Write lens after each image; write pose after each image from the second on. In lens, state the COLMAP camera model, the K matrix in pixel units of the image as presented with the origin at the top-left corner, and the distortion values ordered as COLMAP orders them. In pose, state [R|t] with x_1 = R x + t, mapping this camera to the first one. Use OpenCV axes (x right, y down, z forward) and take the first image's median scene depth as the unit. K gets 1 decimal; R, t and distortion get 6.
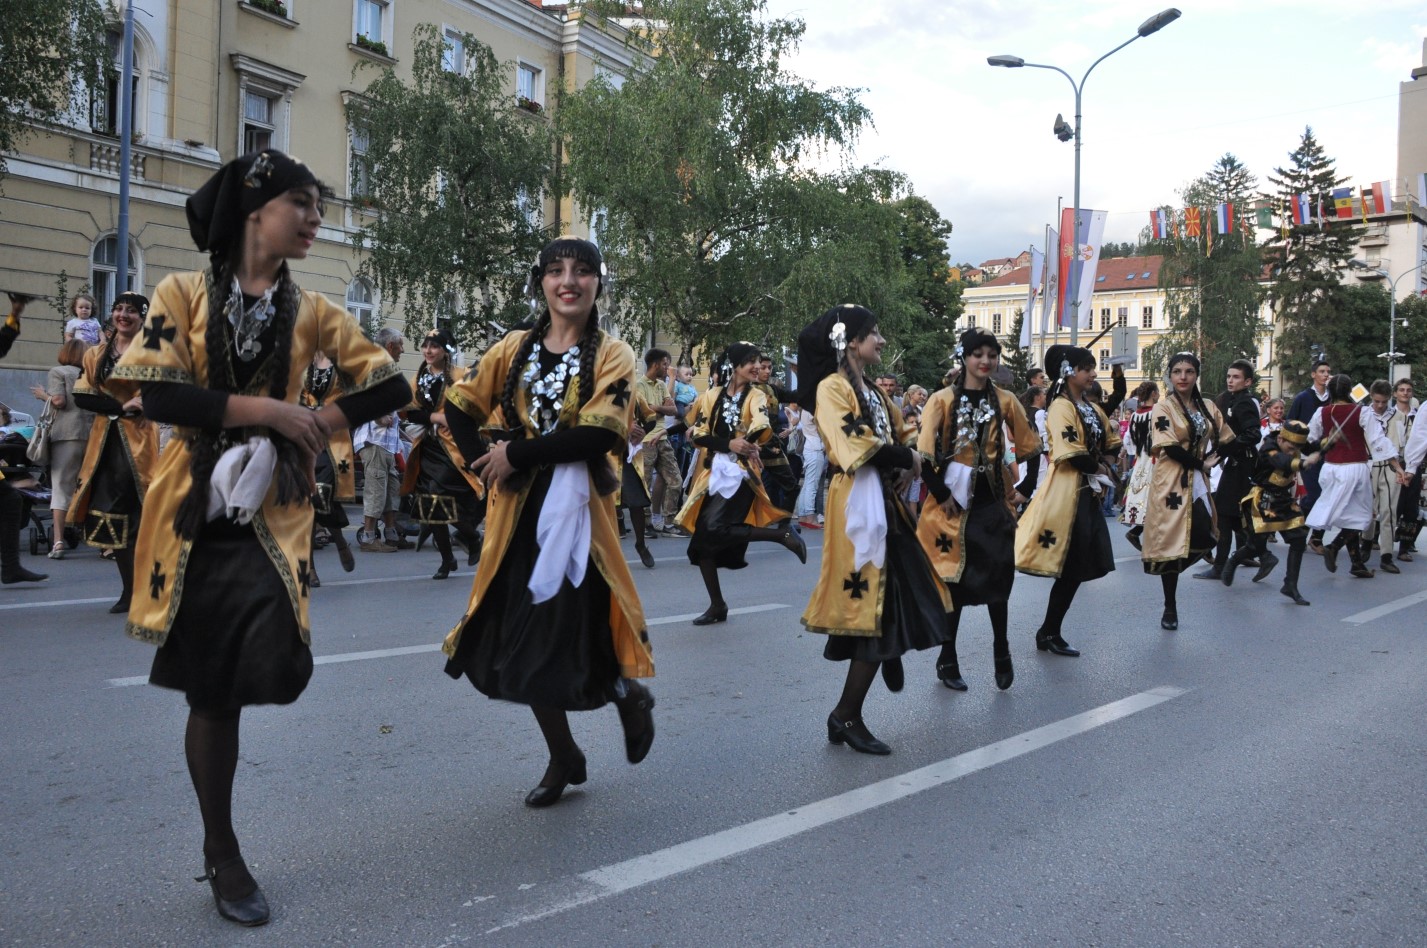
lens RADIAL K [[1107.3, 0, 716.3], [0, 1107.3, 475.4], [0, 0, 1]] dist [-0.153166, 0.113710]
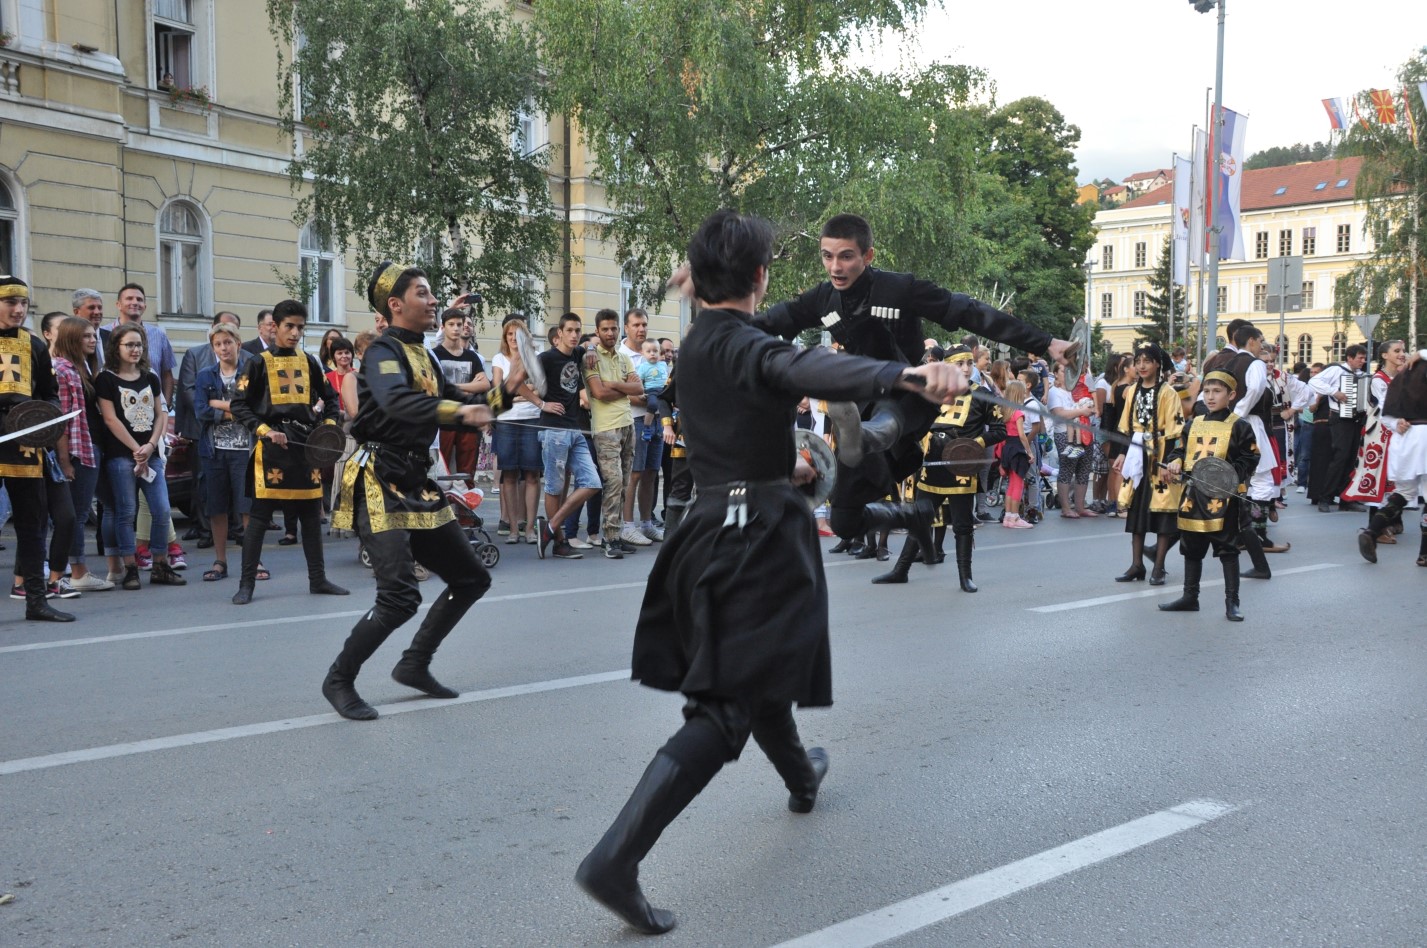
lens RADIAL K [[1359.5, 0, 713.5], [0, 1359.5, 474.0], [0, 0, 1]] dist [-0.073189, 0.236716]
pose [[0.998045, -0.016228, -0.060355, 0.010141], [0.017202, 0.999730, 0.015644, -0.002041], [0.060085, -0.016651, 0.998054, 0.007550]]
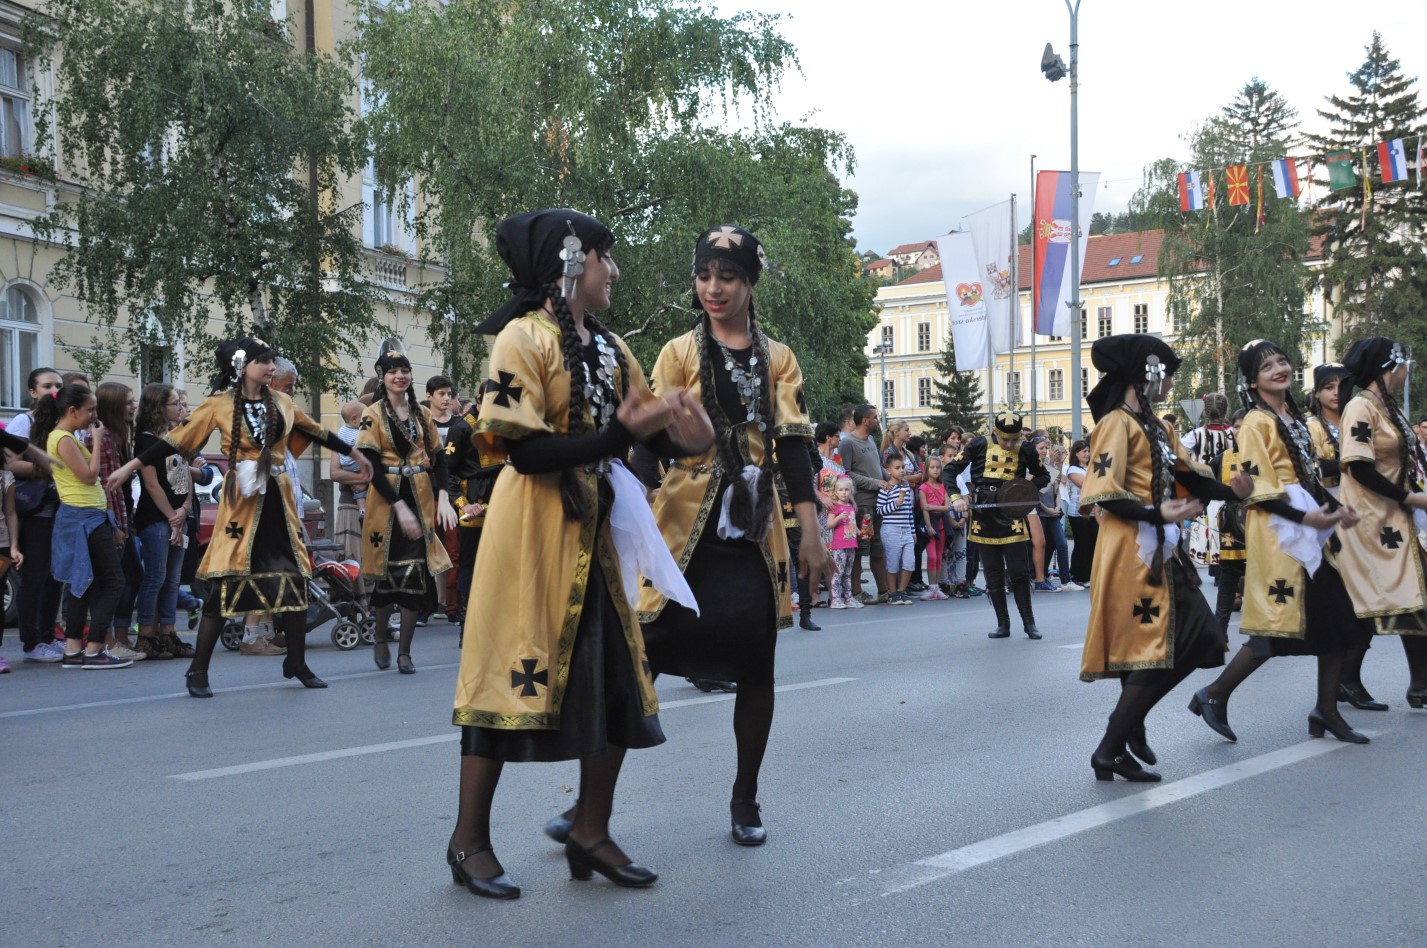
lens RADIAL K [[1632.7, 0, 713.5], [0, 1632.7, 474.0], [0, 0, 1]] dist [0.037382, 0.395089]
pose [[0.991809, -0.032283, 0.123586, -0.016720], [0.039449, 0.997652, -0.055983, 0.002623], [-0.121488, 0.060399, 0.990754, -0.018310]]
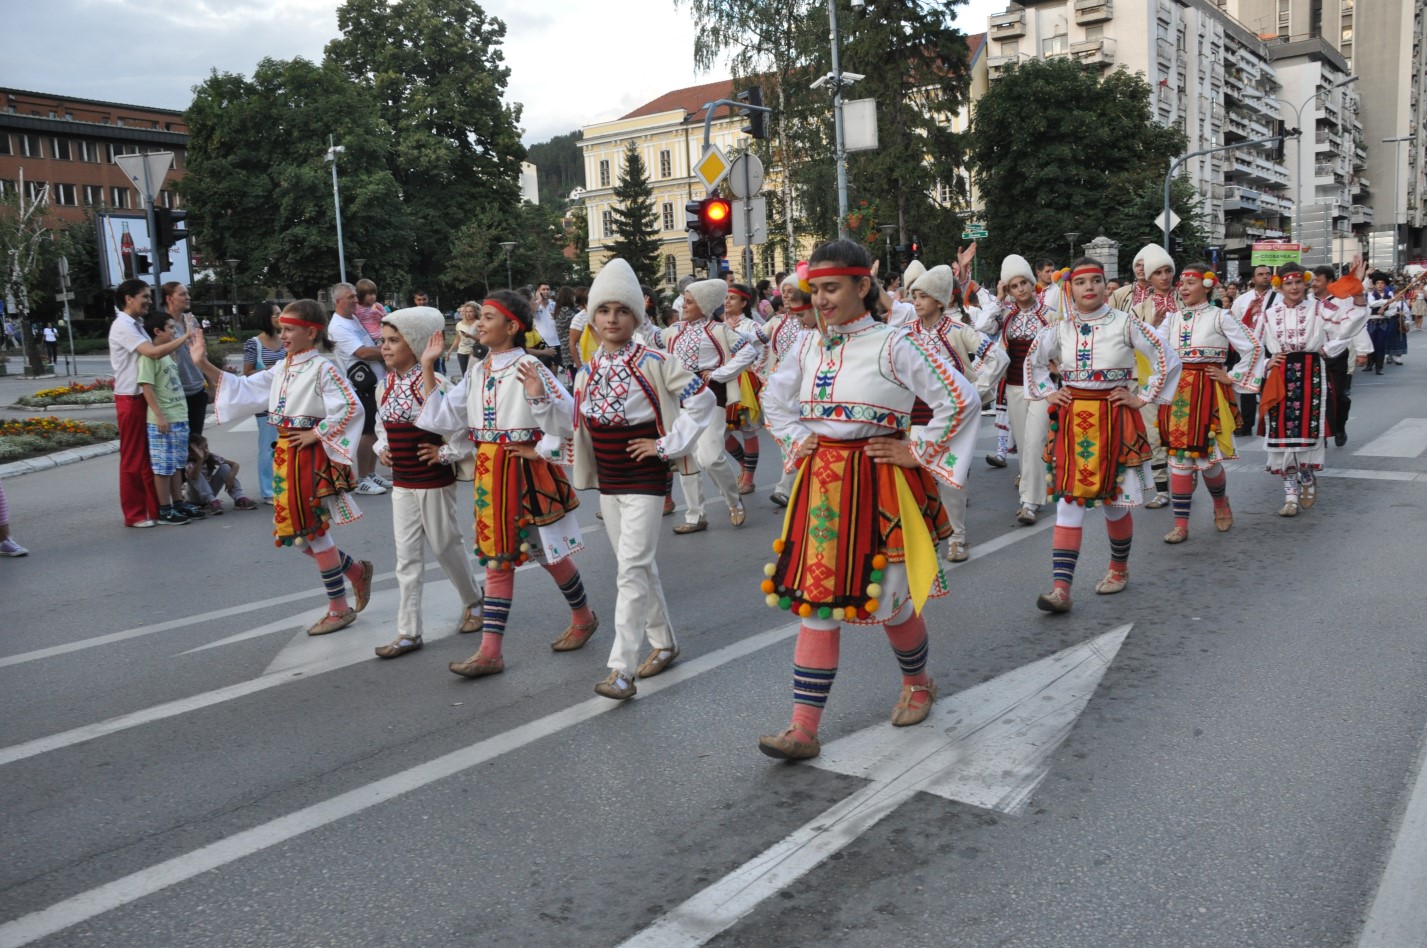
lens RADIAL K [[1162.8, 0, 713.5], [0, 1162.8, 474.0], [0, 0, 1]] dist [-0.137268, 0.139472]
pose [[0.986779, -0.089770, 0.134941, 0.388655], [0.077309, 0.992479, 0.094913, -0.003467], [-0.142447, -0.083226, 0.986297, 0.410795]]
